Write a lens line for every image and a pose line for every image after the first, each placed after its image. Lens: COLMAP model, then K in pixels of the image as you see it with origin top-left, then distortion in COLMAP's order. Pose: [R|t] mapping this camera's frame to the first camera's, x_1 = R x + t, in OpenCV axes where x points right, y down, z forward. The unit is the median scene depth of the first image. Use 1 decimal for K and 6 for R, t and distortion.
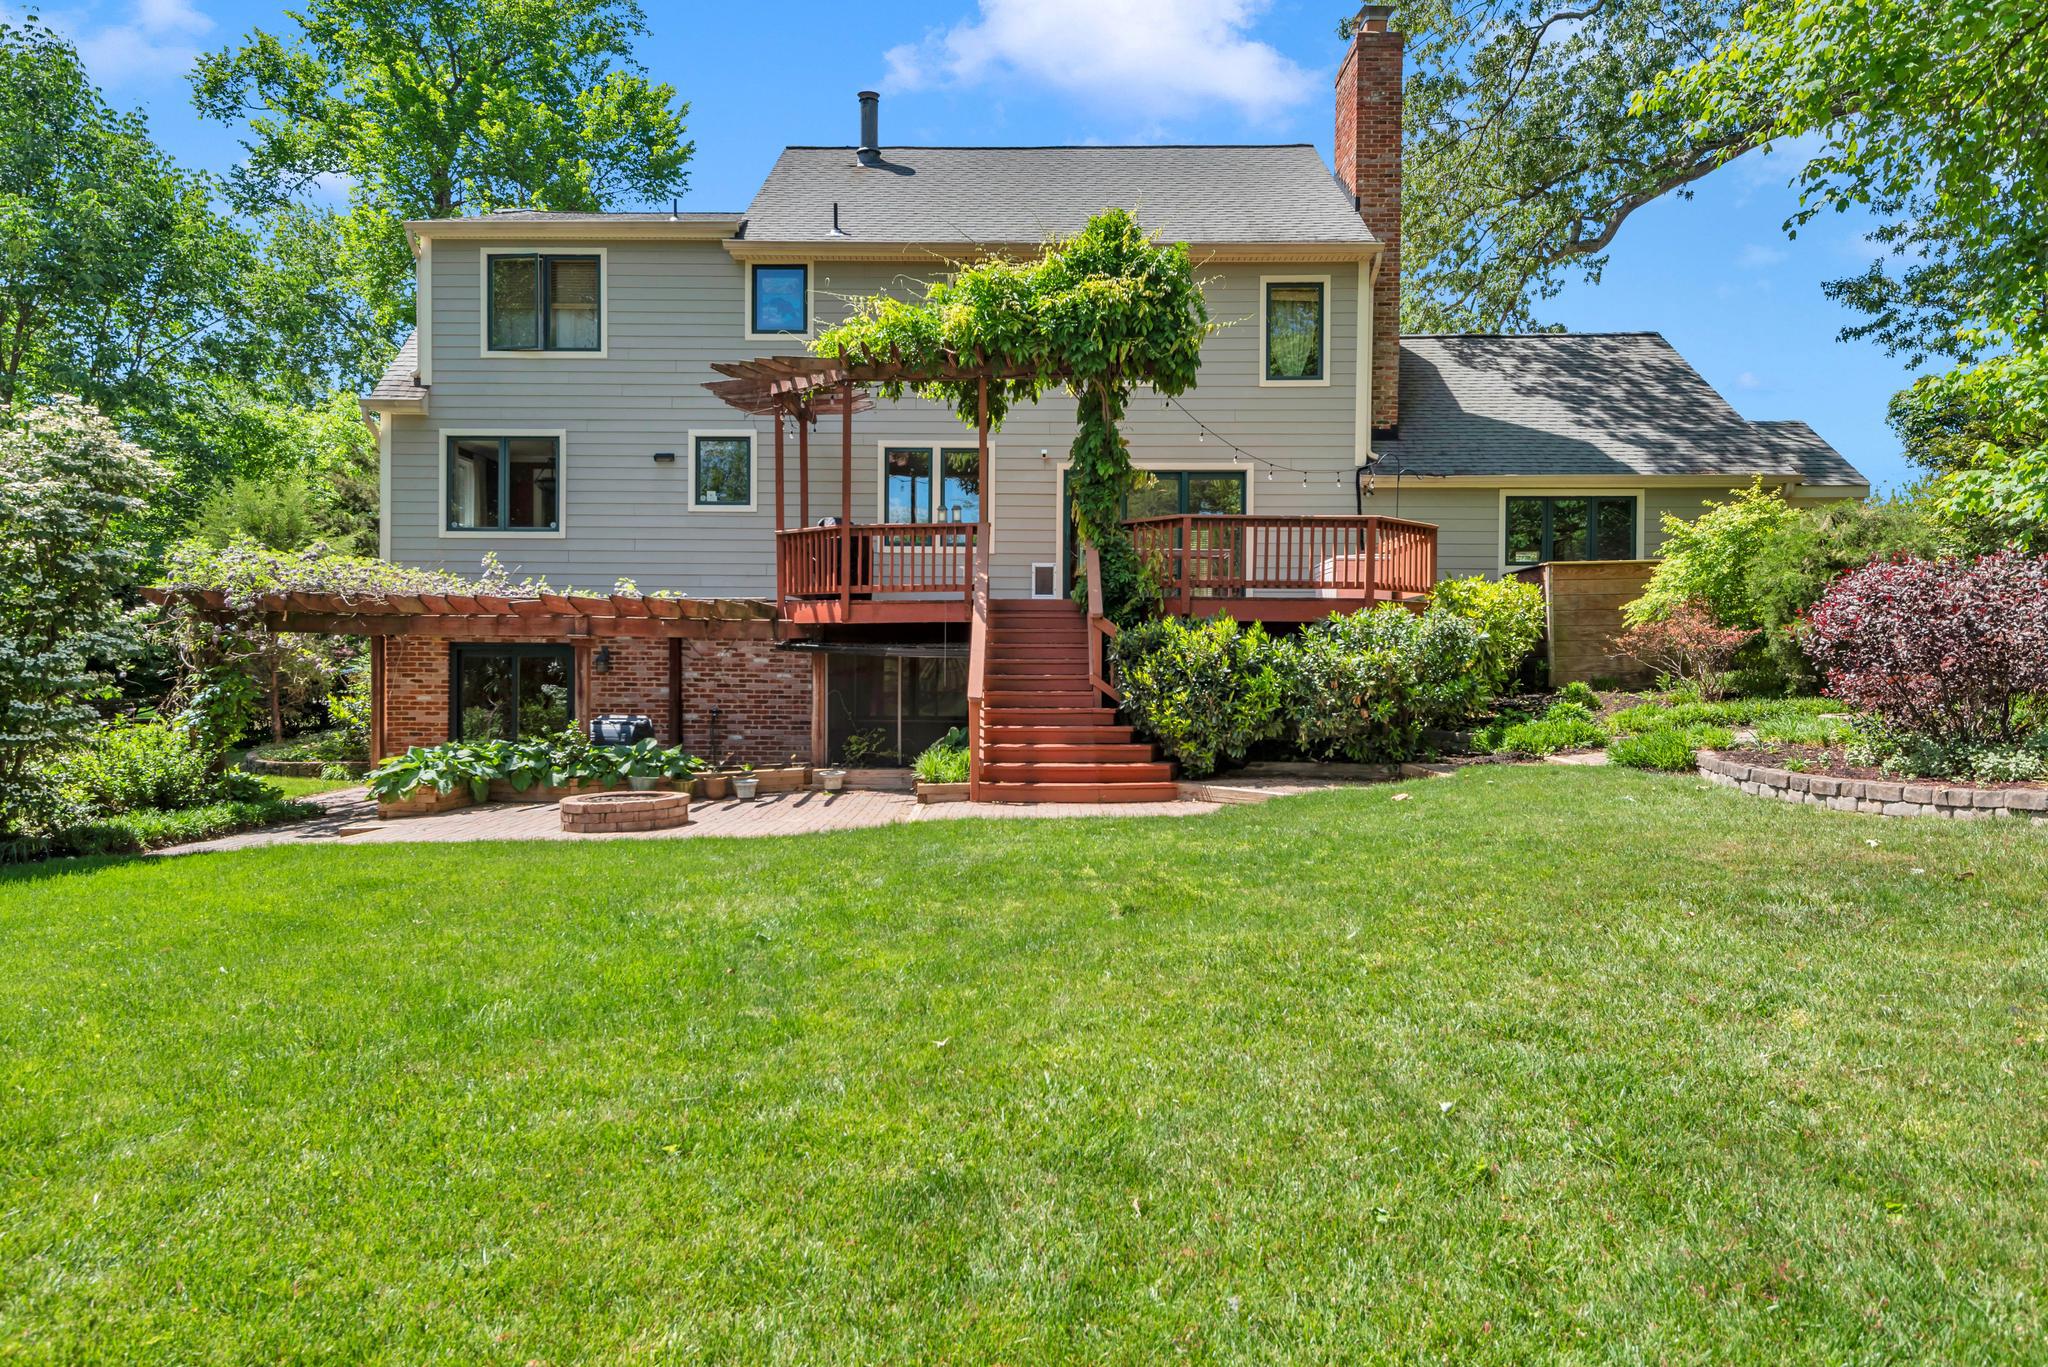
lens RADIAL K [[1258.4, 0, 1017.6], [0, 1258.4, 621.9], [0, 0, 1]] dist [0.002634, 0.000347]
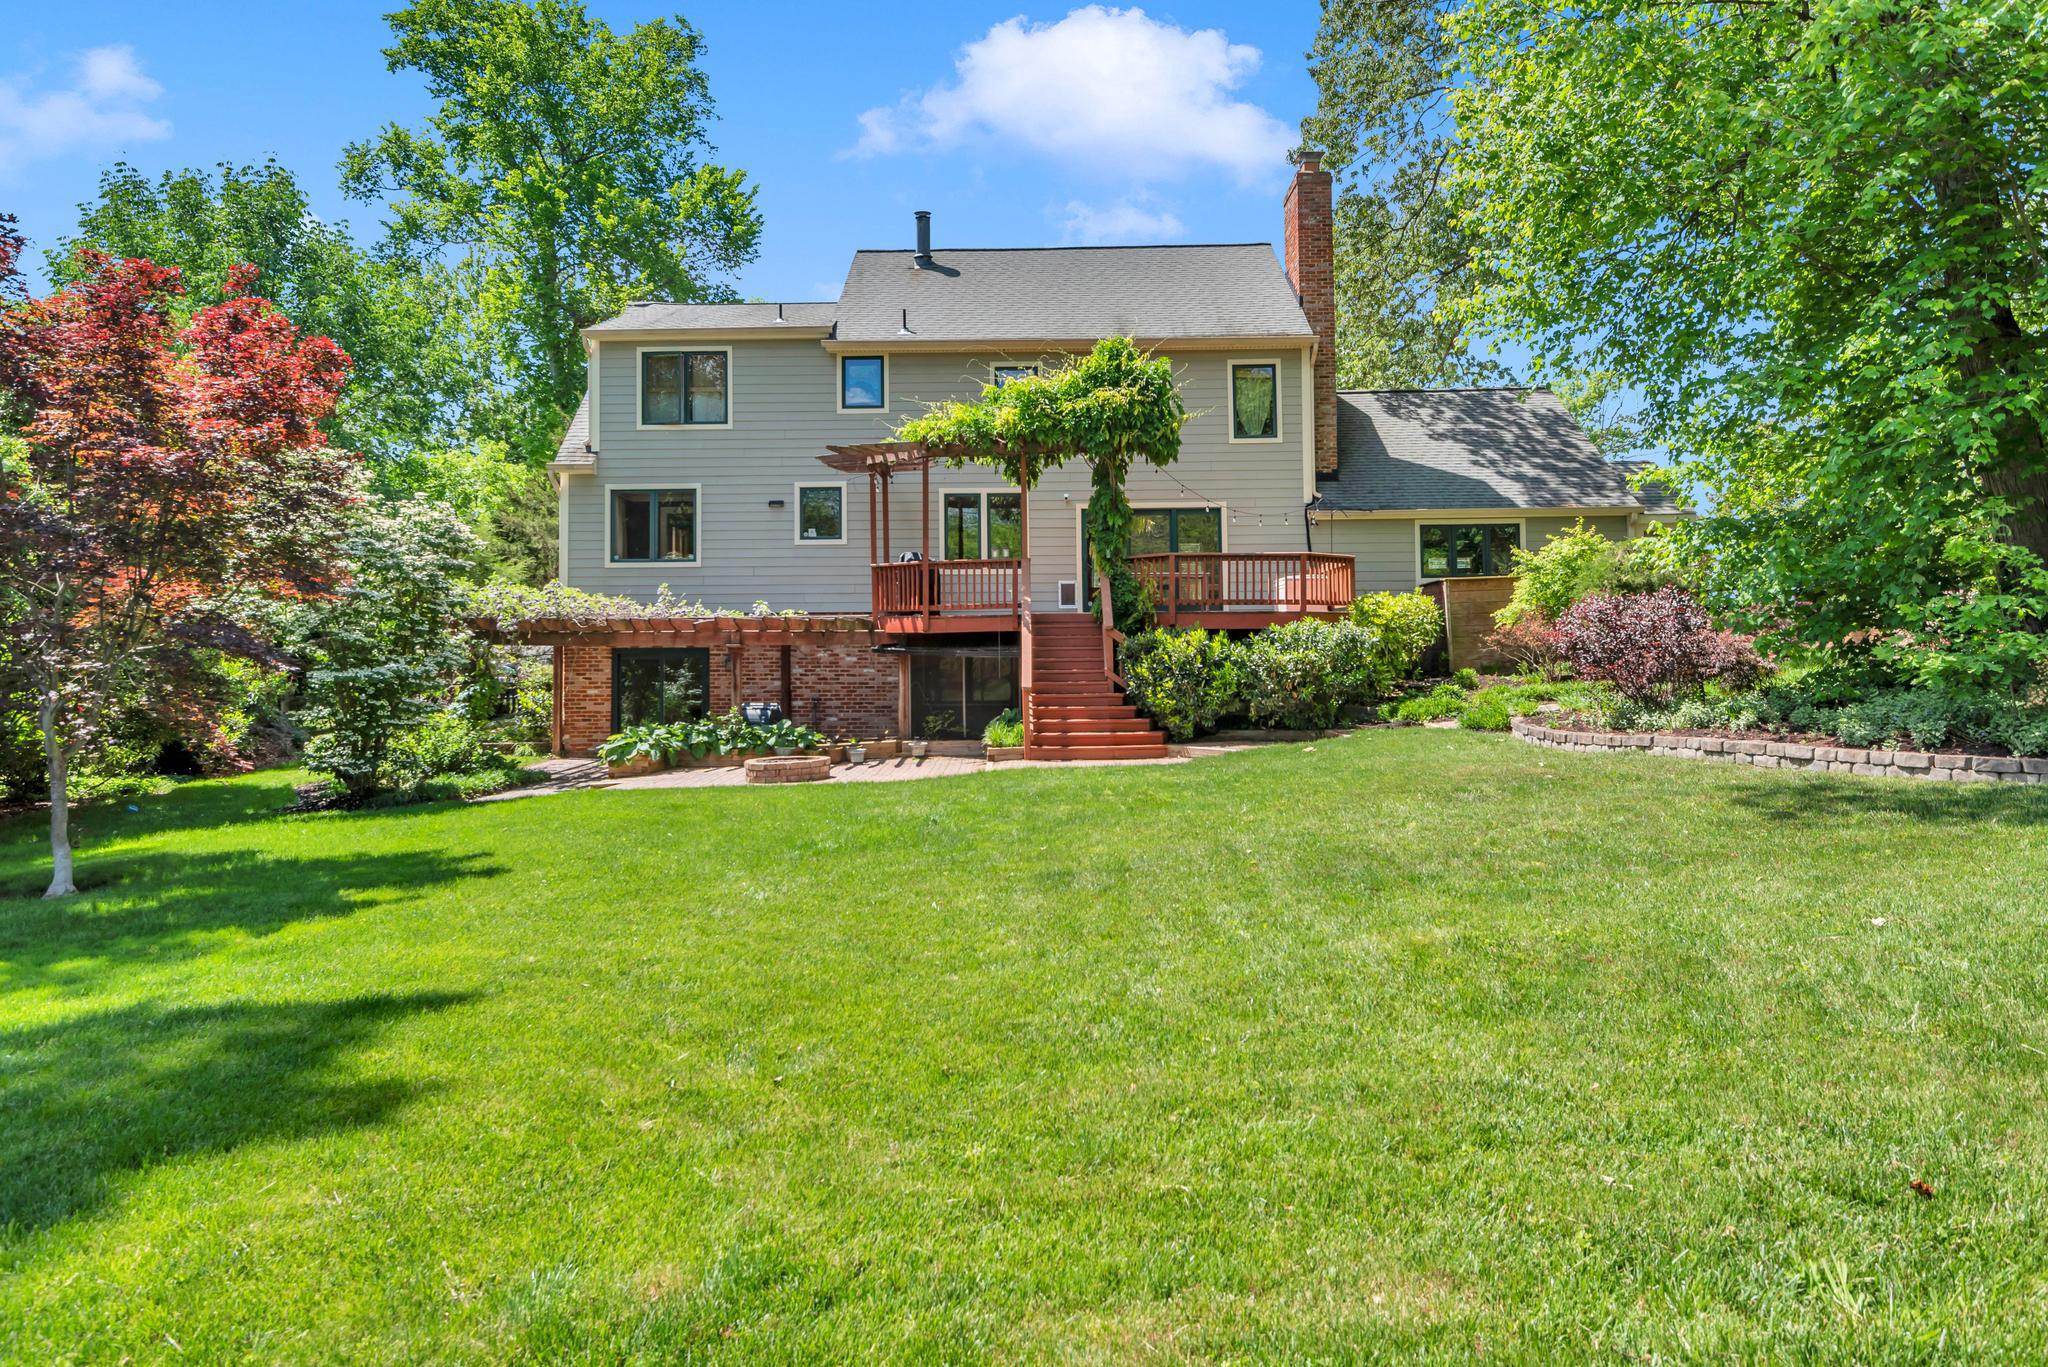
lens RADIAL K [[1259.4, 0, 1009.6], [0, 1259.4, 488.3], [0, 0, 1]] dist [-0.000345, -0.000844]
pose [[0.999763, -0.016086, -0.014670, -0.023262], [0.014683, 0.995727, -0.091167, -0.030152], [0.016074, 0.090930, 0.995728, -0.389404]]
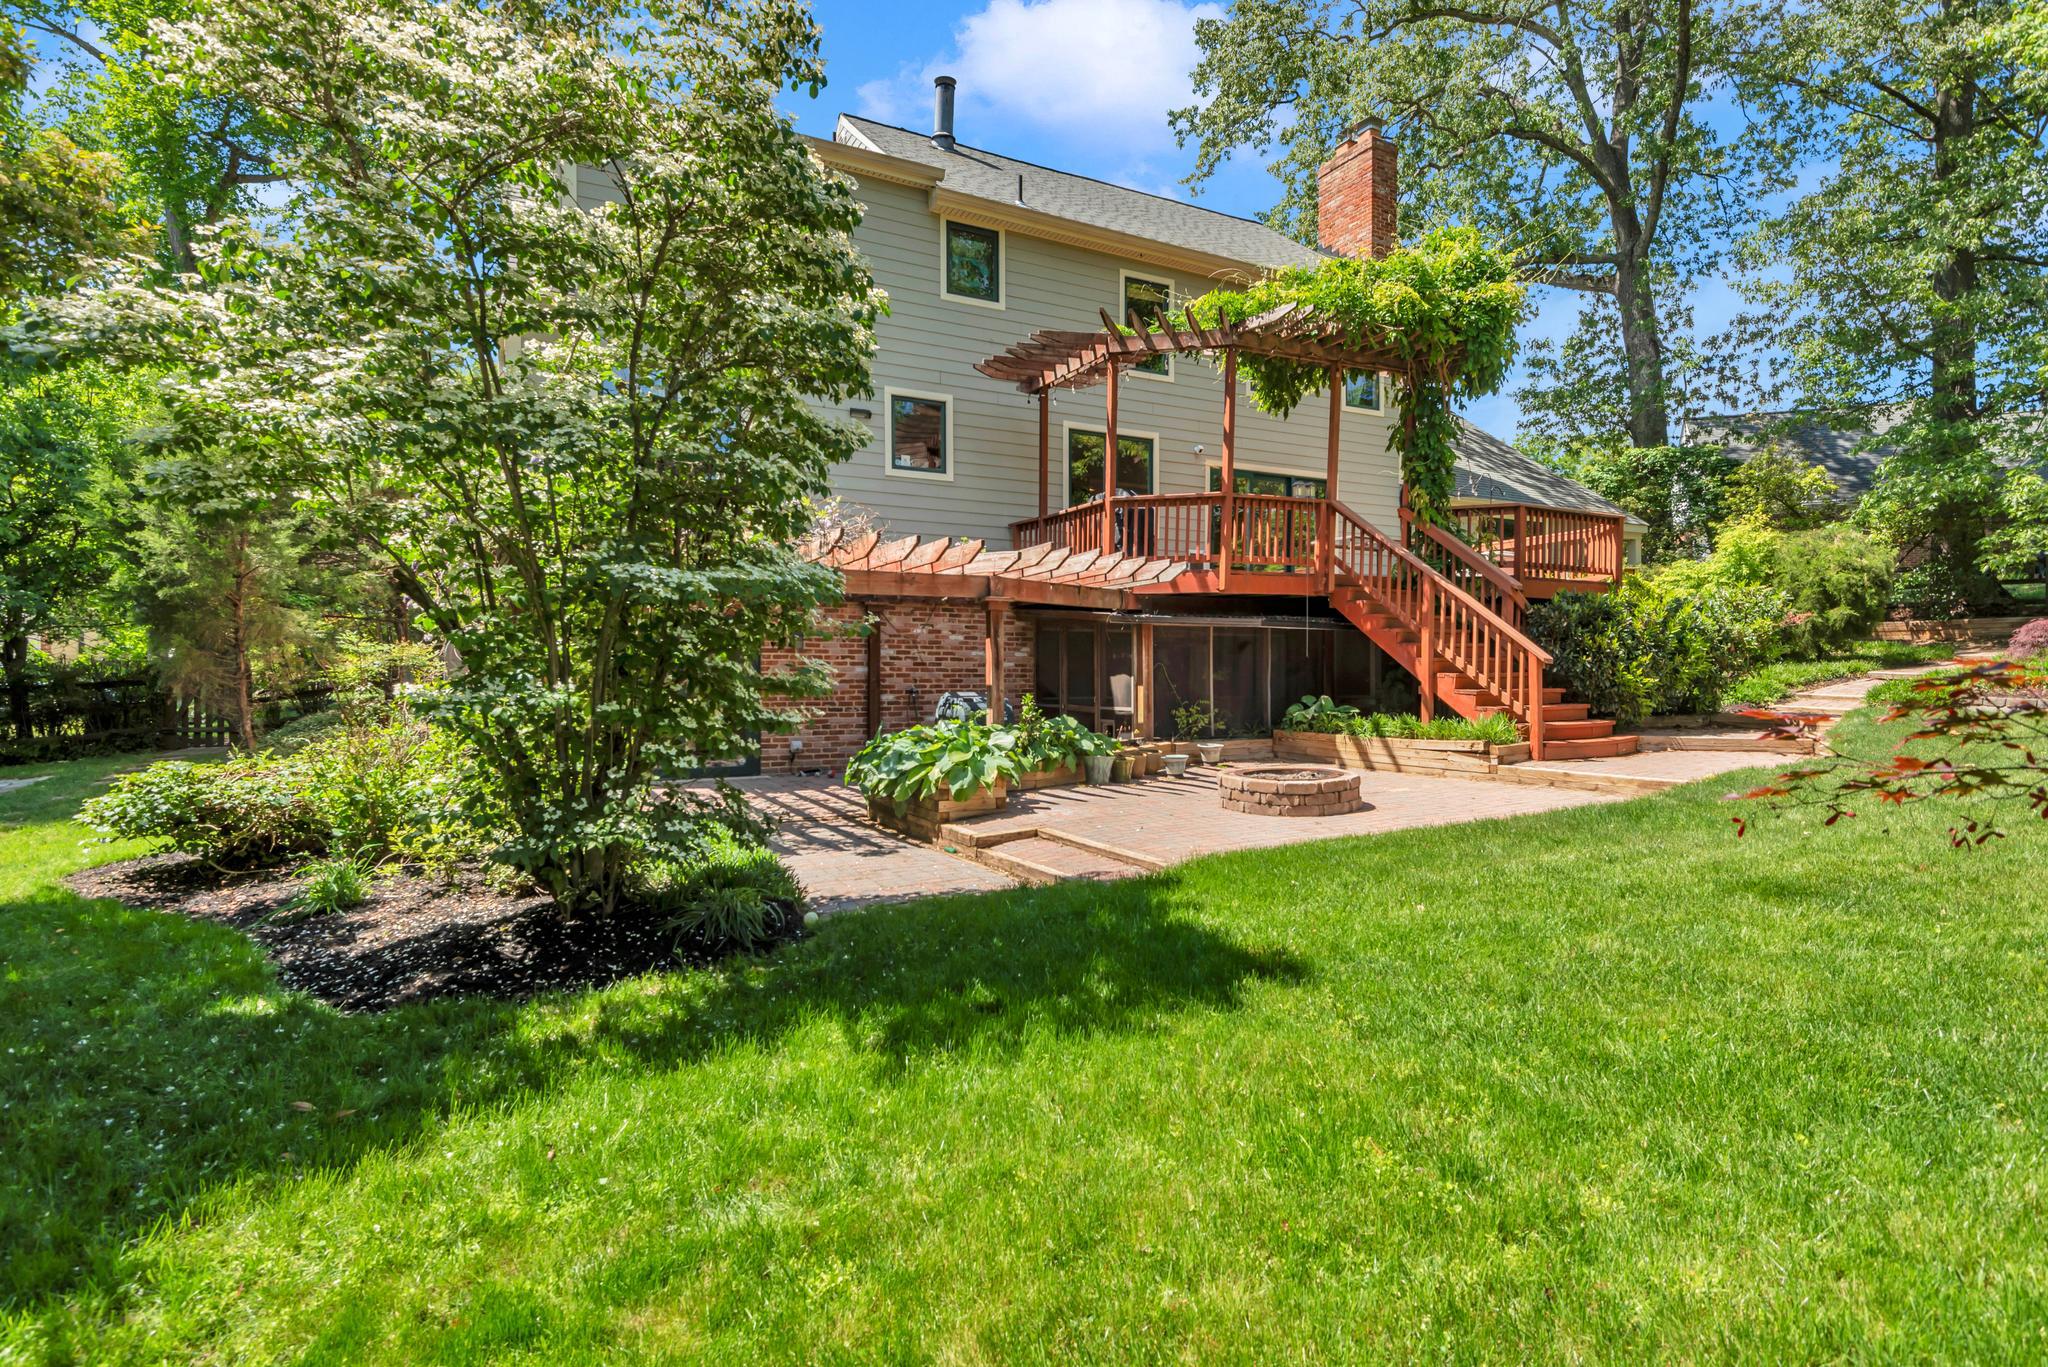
lens RADIAL K [[1013.0, 0, 1026.9], [0, 1013.0, 634.7], [0, 0, 1]] dist [0.030608, 0.000154]
pose [[0.882133, 0.010496, 0.470883, -0.661188], [-0.010098, 0.999943, -0.003372, 0.038798], [-0.470892, -0.001780, 0.882189, 0.378132]]
